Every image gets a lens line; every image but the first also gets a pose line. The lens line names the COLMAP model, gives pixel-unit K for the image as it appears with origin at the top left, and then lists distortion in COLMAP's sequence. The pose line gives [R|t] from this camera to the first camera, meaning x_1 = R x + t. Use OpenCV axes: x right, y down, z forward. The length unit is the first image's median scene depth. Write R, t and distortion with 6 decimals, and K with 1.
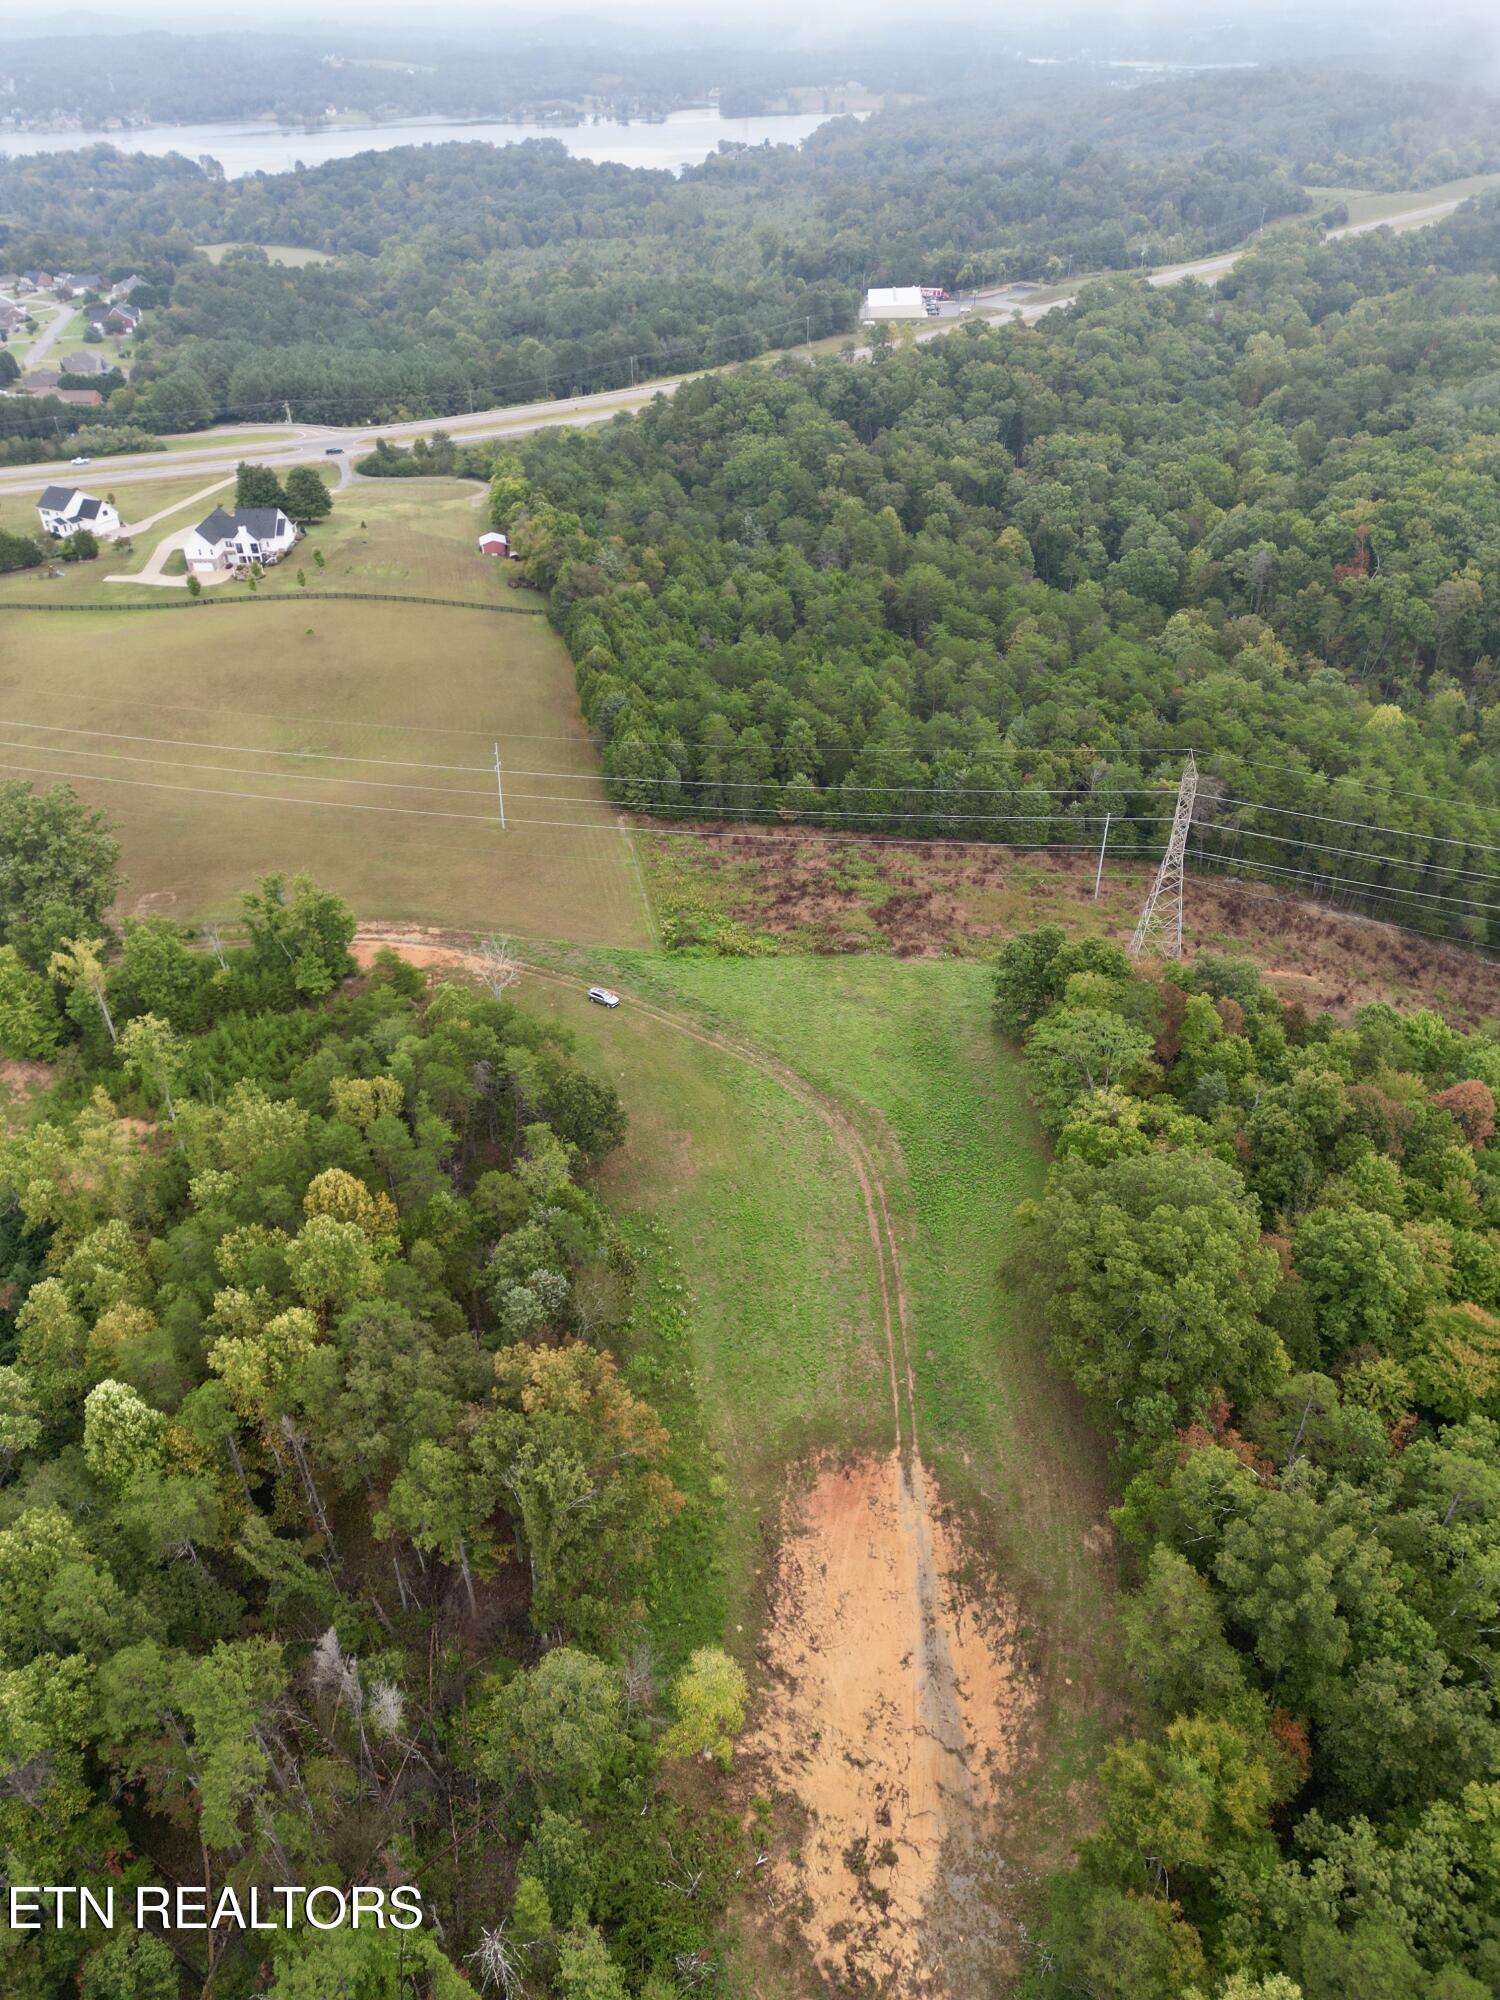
lens RADIAL K [[1391.6, 0, 743.0], [0, 1391.6, 999.5], [0, 0, 1]] dist [0.081925, -0.081147]
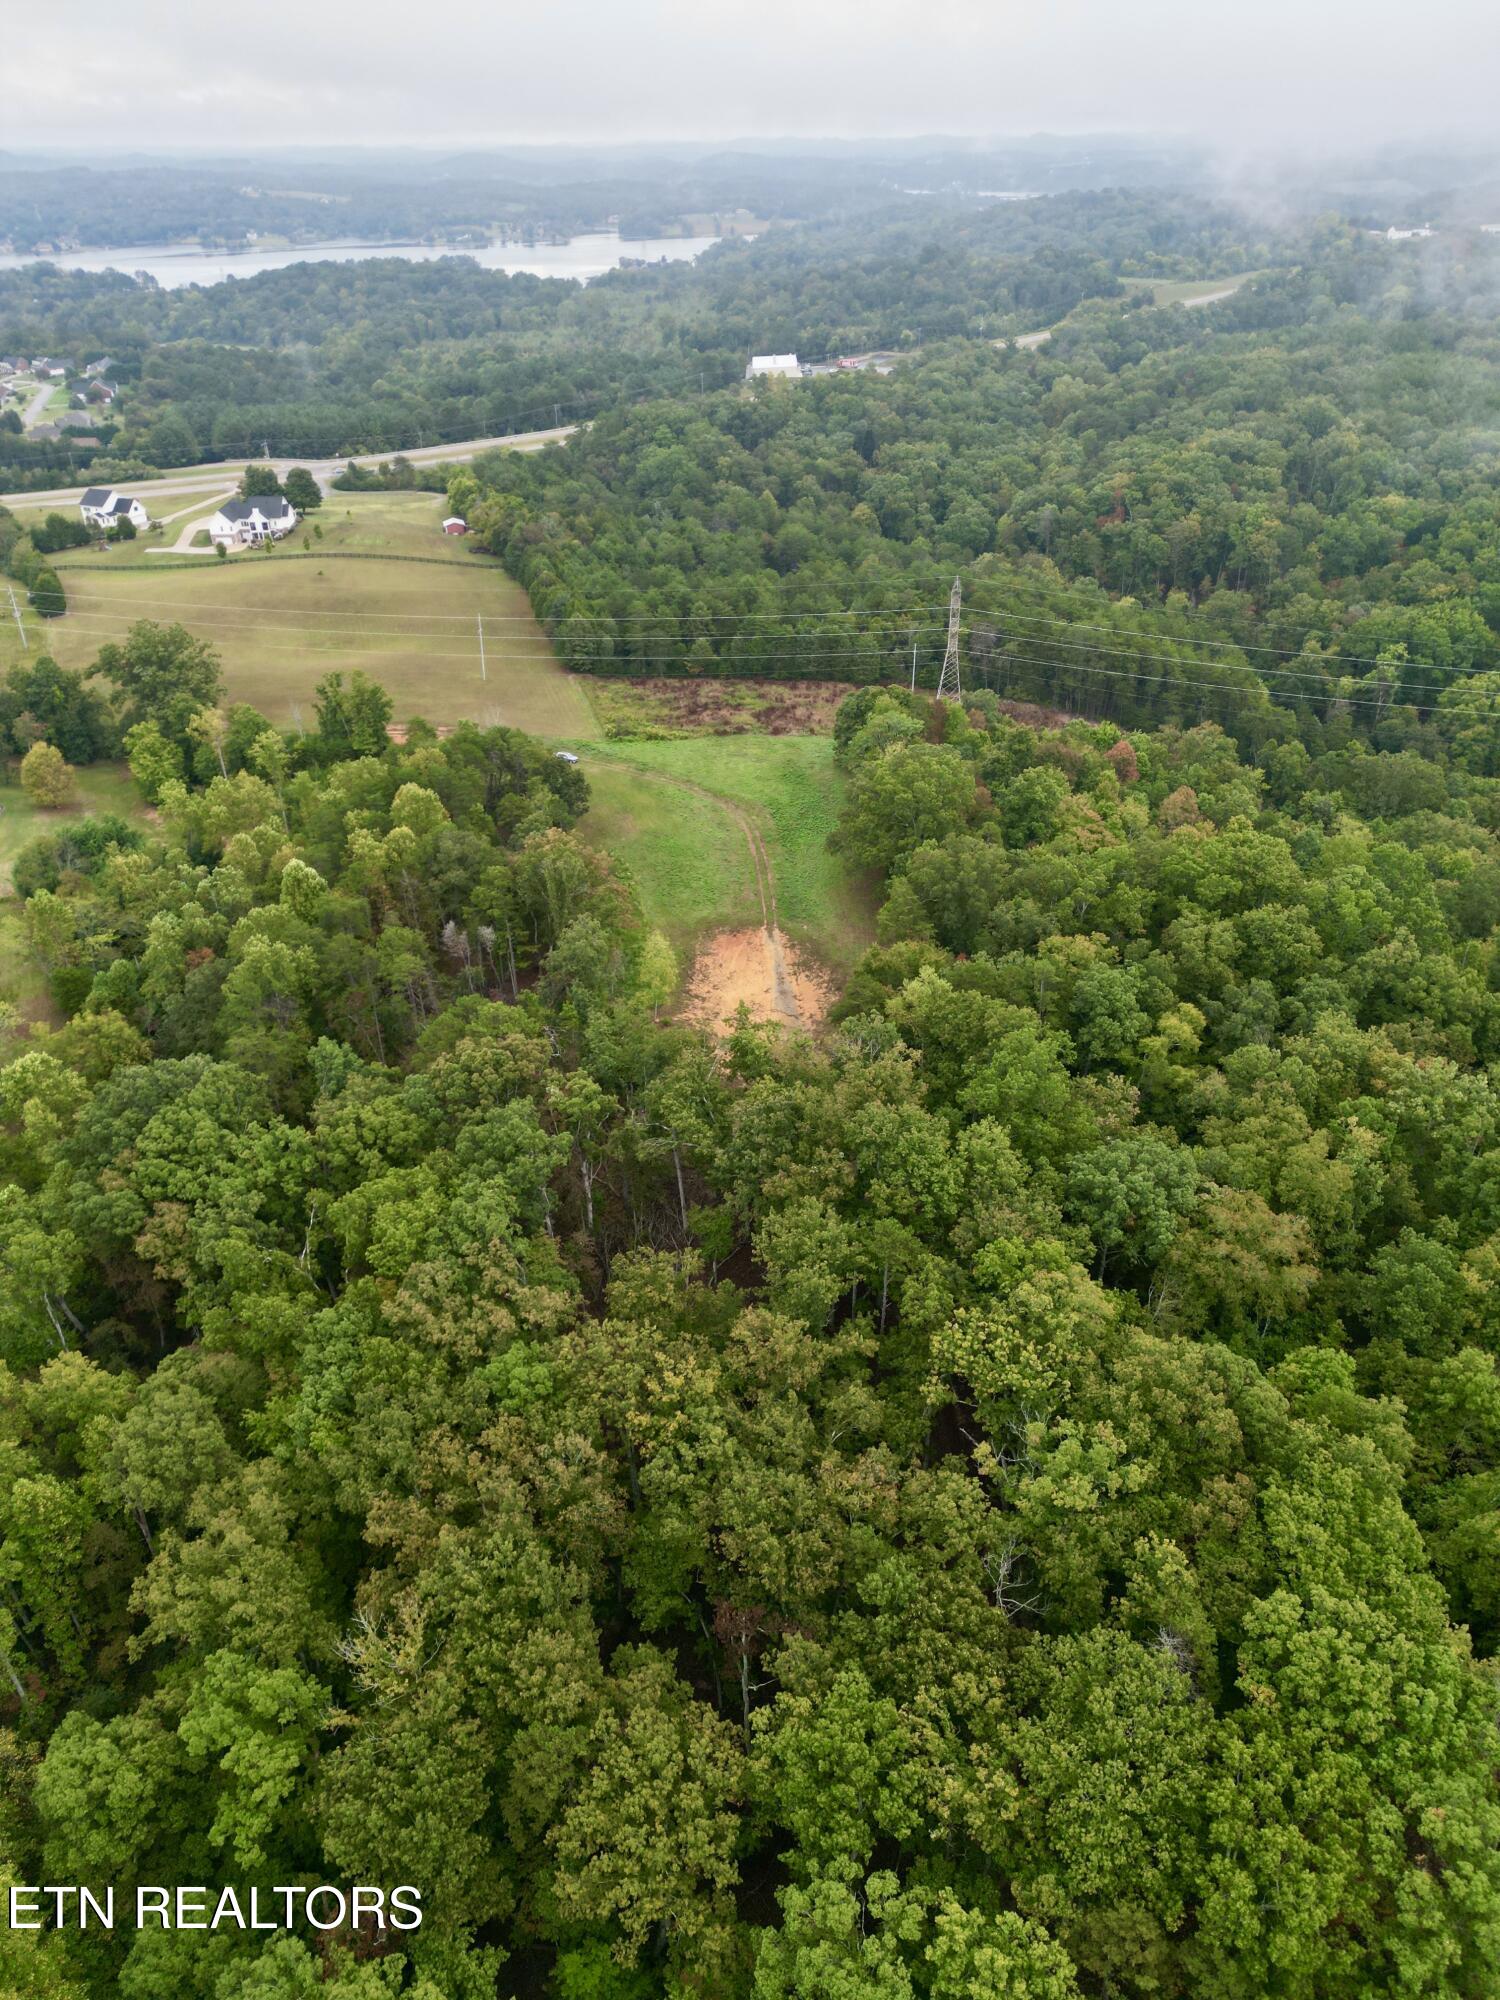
lens RADIAL K [[1391.6, 0, 743.0], [0, 1391.6, 999.5], [0, 0, 1]] dist [0.081925, -0.081147]
pose [[0.997956, -0.033311, 0.054540, -0.003119], [0.036992, 0.997004, -0.067929, 0.188617], [-0.052113, 0.069808, 0.996198, -0.230331]]
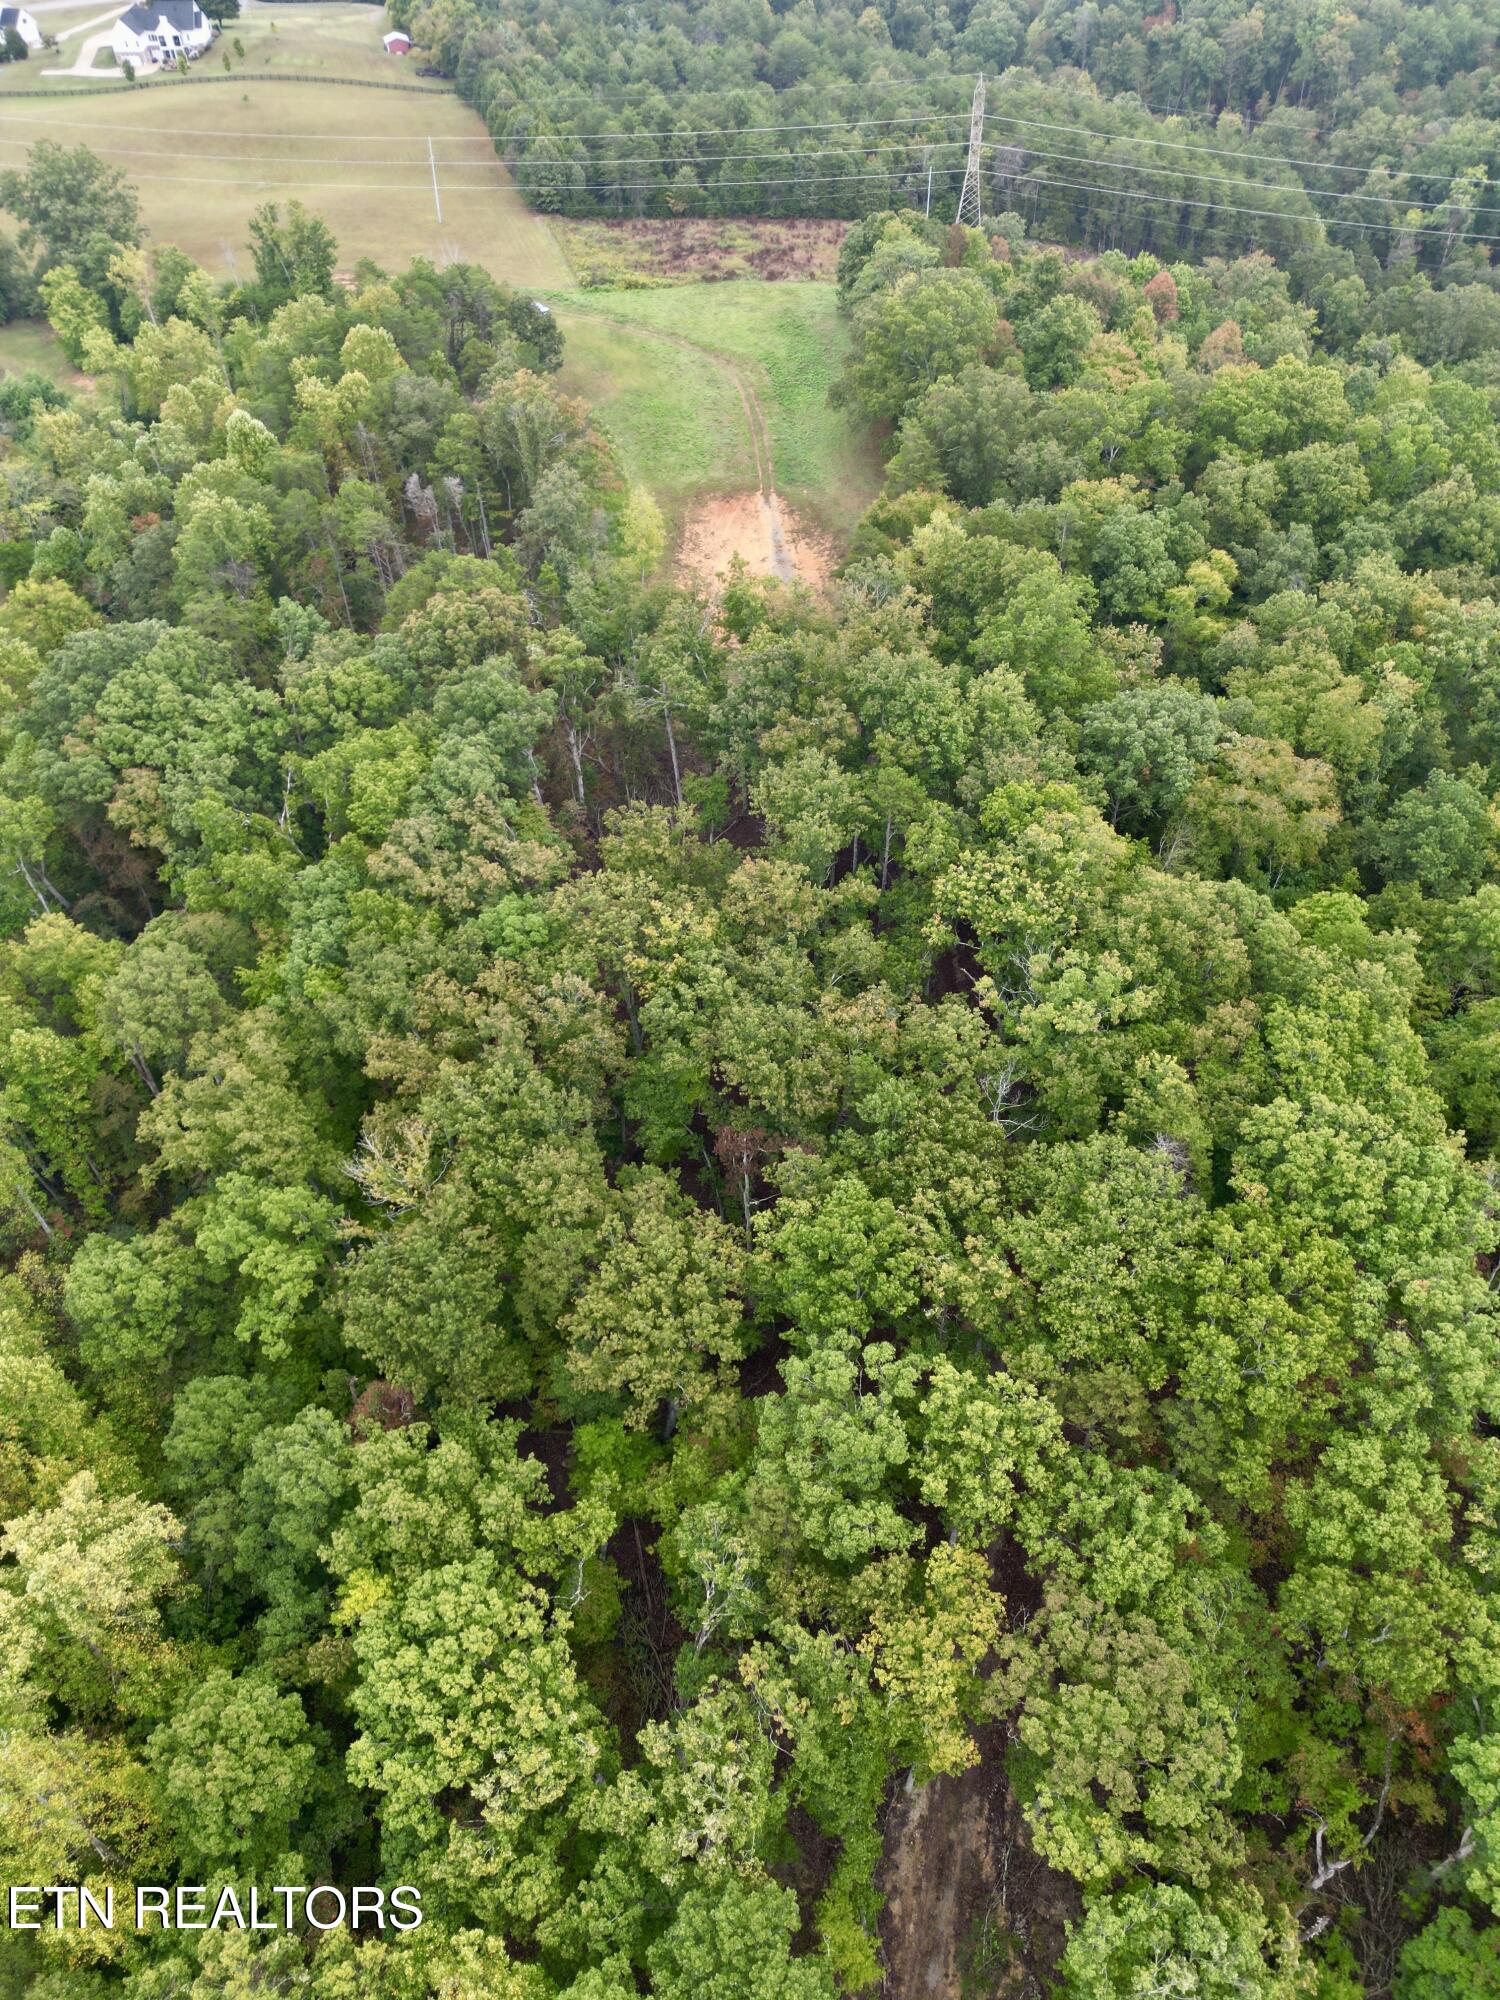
lens RADIAL K [[1391.6, 0, 743.0], [0, 1391.6, 999.5], [0, 0, 1]] dist [0.081925, -0.081147]
pose [[0.997356, -0.057063, 0.044991, -0.003186], [0.048213, 0.982878, 0.177841, 0.214511], [-0.054368, -0.175202, 0.983030, -0.214406]]
